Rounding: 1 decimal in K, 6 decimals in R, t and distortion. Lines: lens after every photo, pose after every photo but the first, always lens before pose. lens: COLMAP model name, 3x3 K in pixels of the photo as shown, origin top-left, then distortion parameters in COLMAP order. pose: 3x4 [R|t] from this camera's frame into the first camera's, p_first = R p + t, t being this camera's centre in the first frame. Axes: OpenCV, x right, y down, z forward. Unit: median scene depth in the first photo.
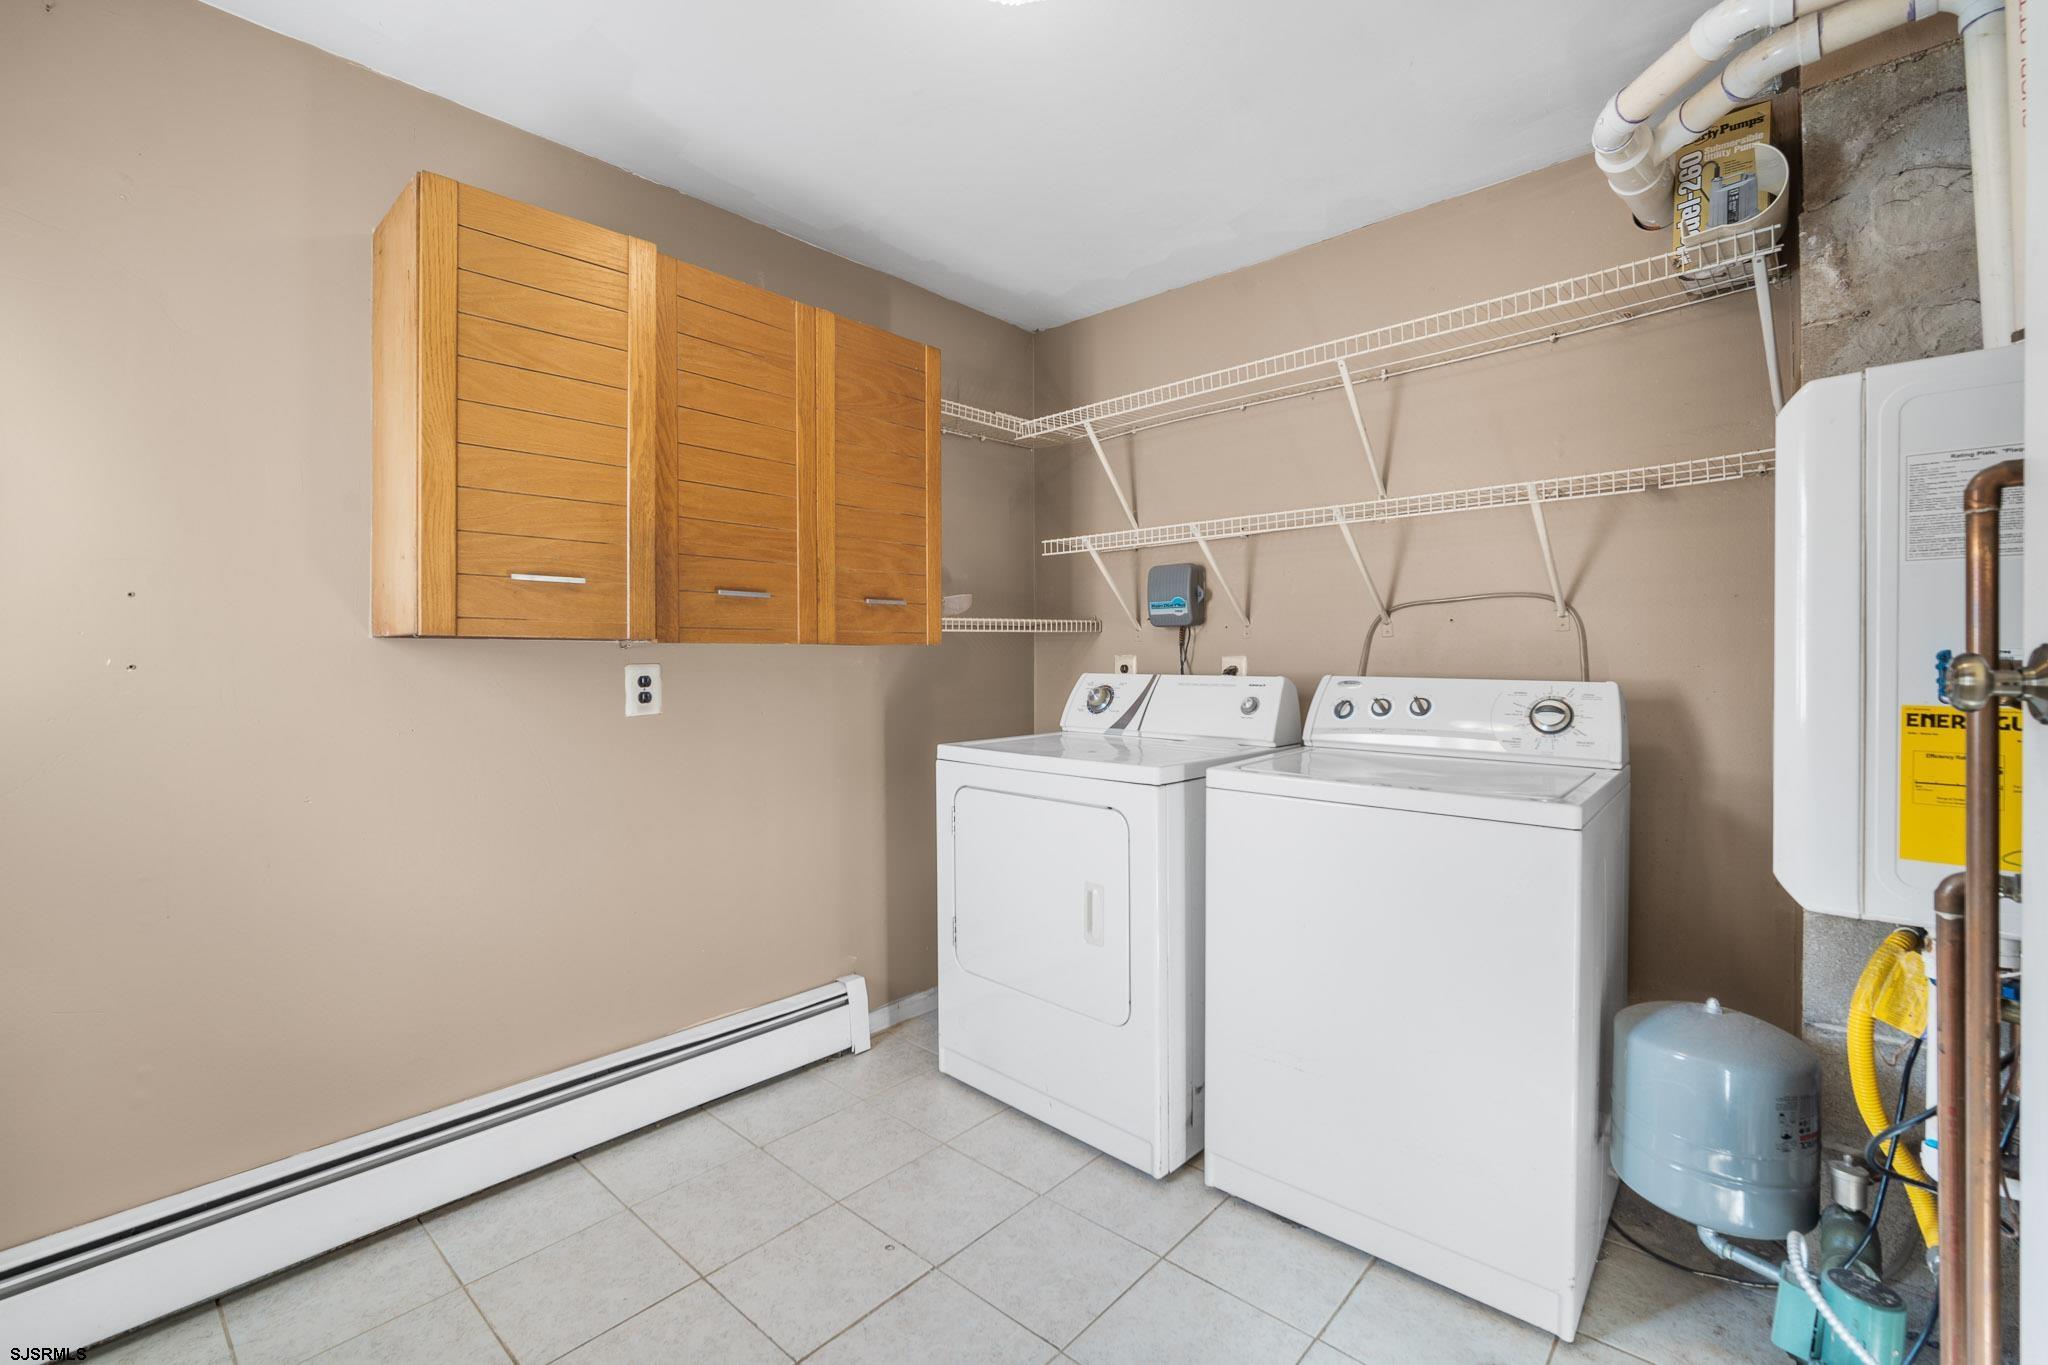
lens RADIAL K [[886.7, 0, 1027.2], [0, 886.7, 666.9], [0, 0, 1]] dist [-0.001968, -0.000188]
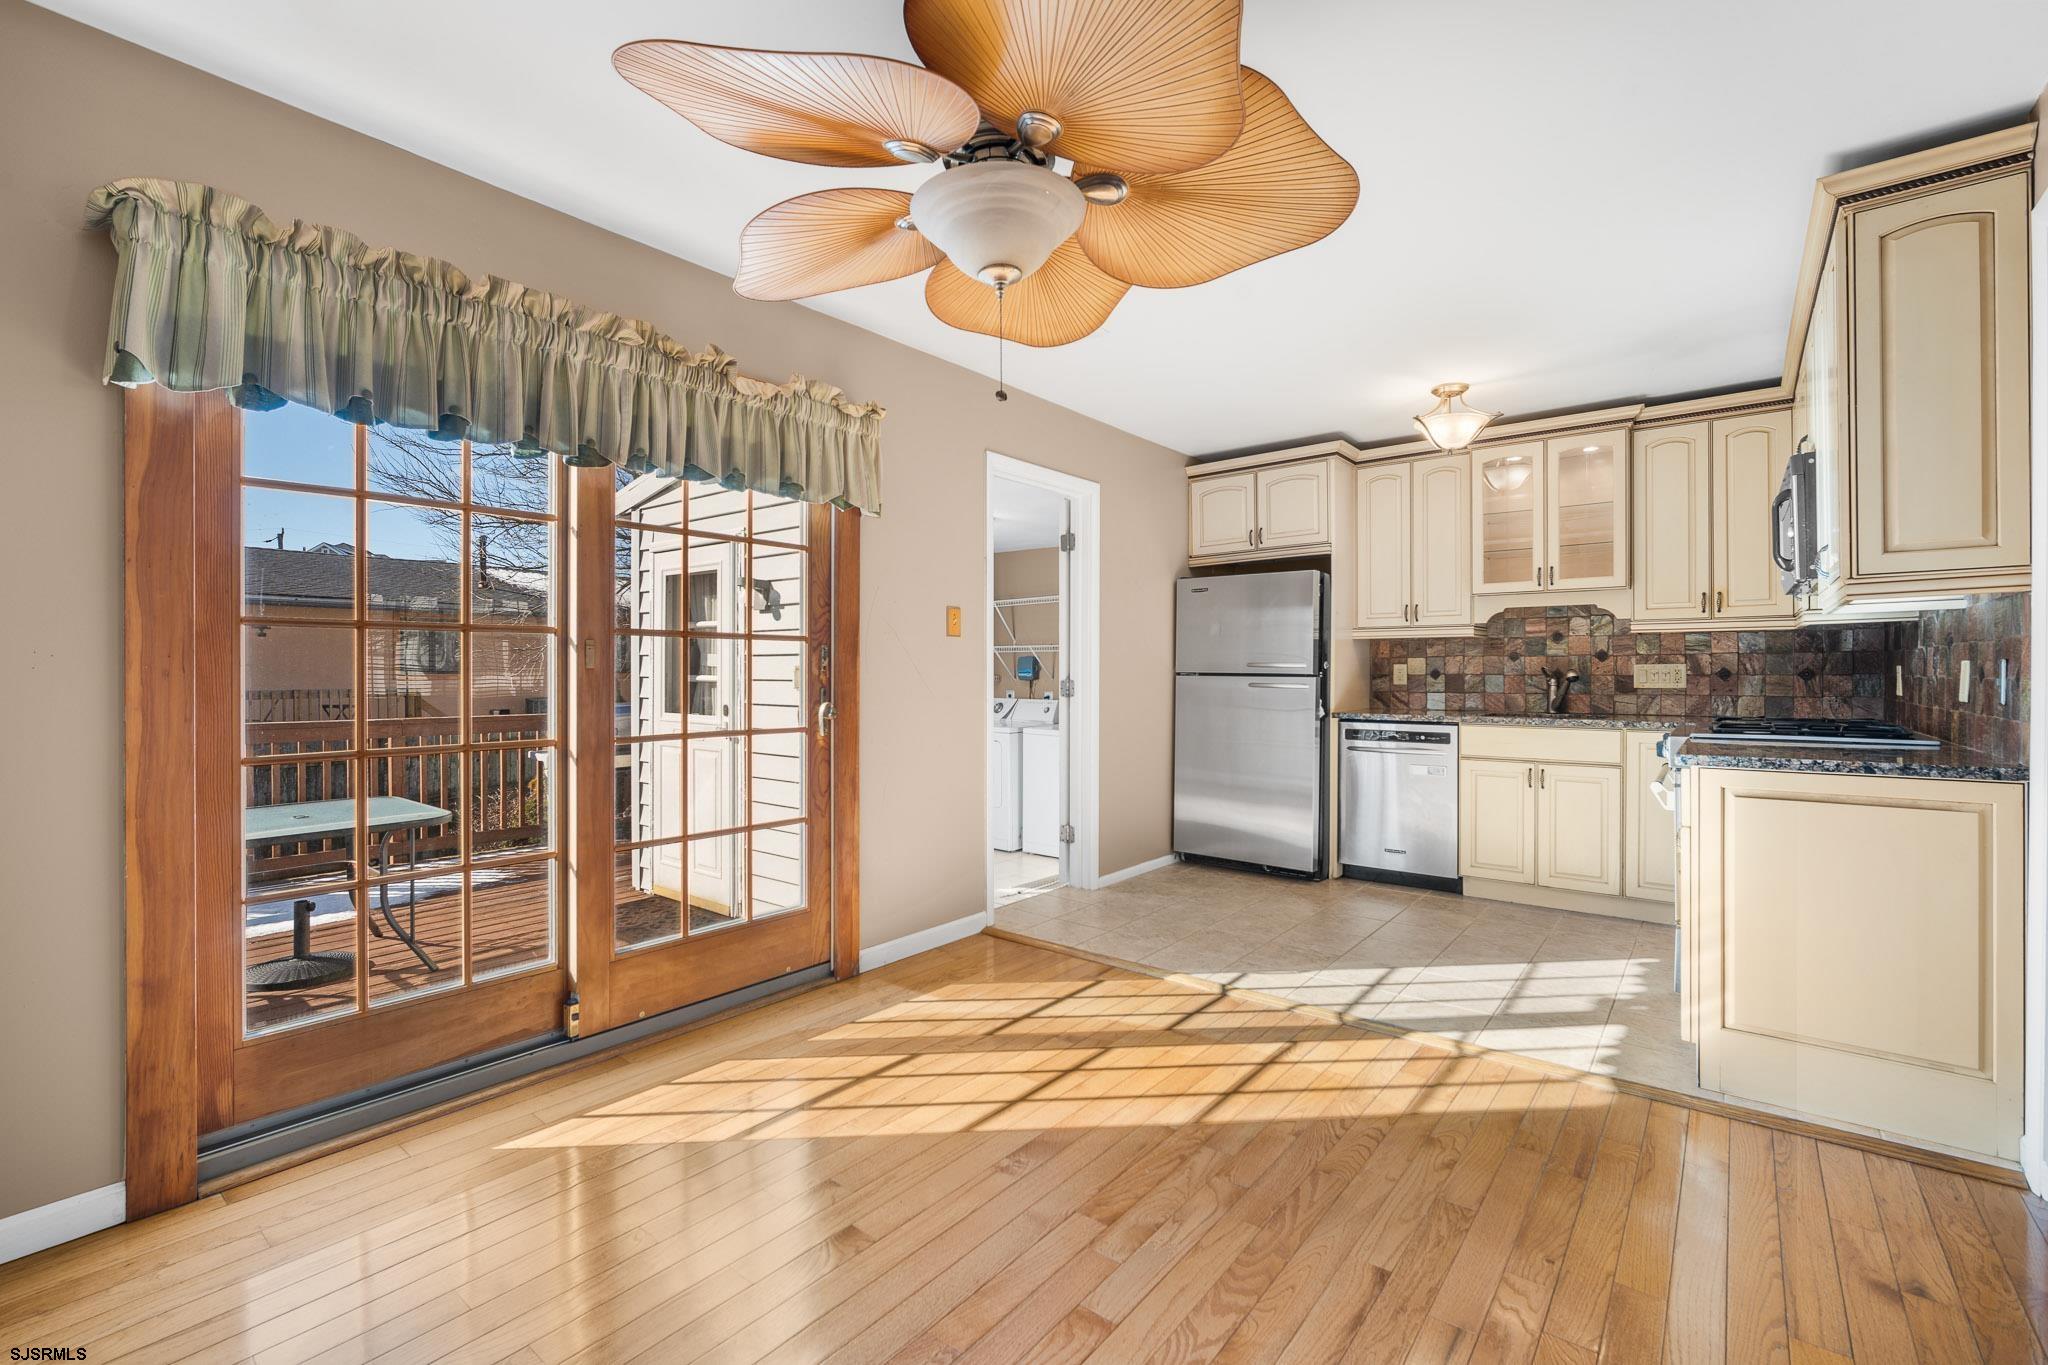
lens RADIAL K [[887.0, 0, 1024.0], [0, 887.0, 682.5], [0, 0, 1]] dist [-0.000887, -0.000025]
pose [[0.998809, -0.000233, 0.048801, 0.036296], [-0.000164, 0.999967, 0.008126, -0.075796], [-0.048801, -0.008124, 0.998775, -2.059714]]
